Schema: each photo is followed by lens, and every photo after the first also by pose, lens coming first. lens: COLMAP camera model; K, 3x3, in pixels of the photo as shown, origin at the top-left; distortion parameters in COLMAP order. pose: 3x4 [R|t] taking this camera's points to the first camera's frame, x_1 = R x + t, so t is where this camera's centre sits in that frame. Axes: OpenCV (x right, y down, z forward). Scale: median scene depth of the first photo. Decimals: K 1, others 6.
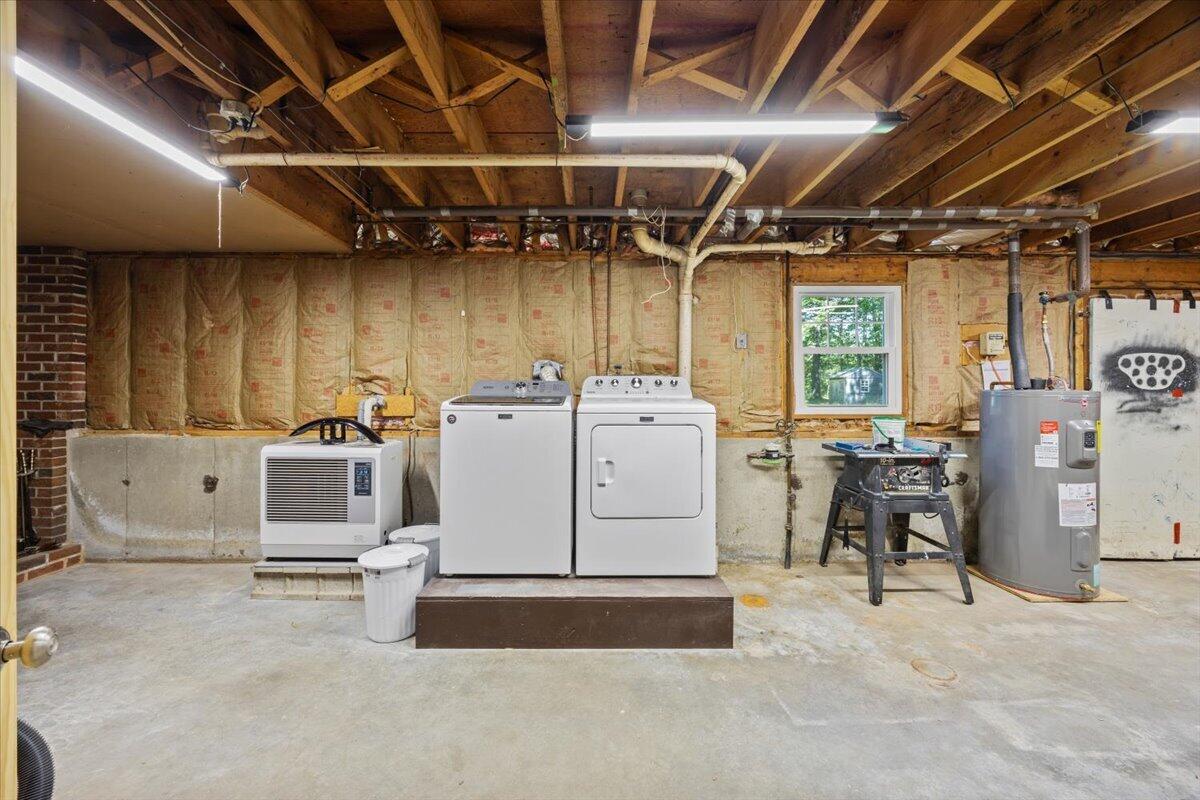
lens RADIAL K [[541.9, 0, 602.1], [0, 541.9, 393.9], [0, 0, 1]] dist [-0.002266, 0.000399]
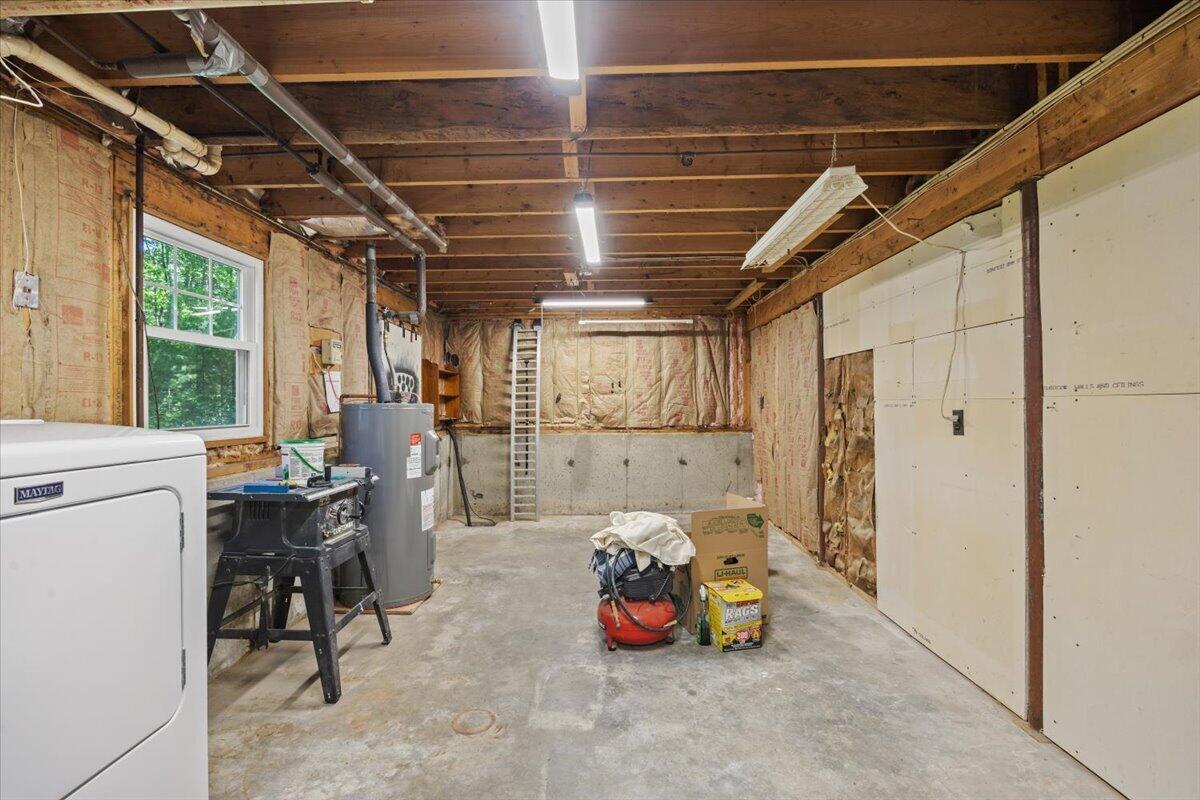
lens RADIAL K [[541.9, 0, 601.8], [0, 541.9, 400.6], [0, 0, 1]] dist [-0.002266, 0.000399]
pose [[-0.003901, 0.008108, 0.999960, -0.210137], [0.010850, 0.999909, -0.008065, 0.000469], [-0.999934, 0.010818, -0.003989, 0.627012]]
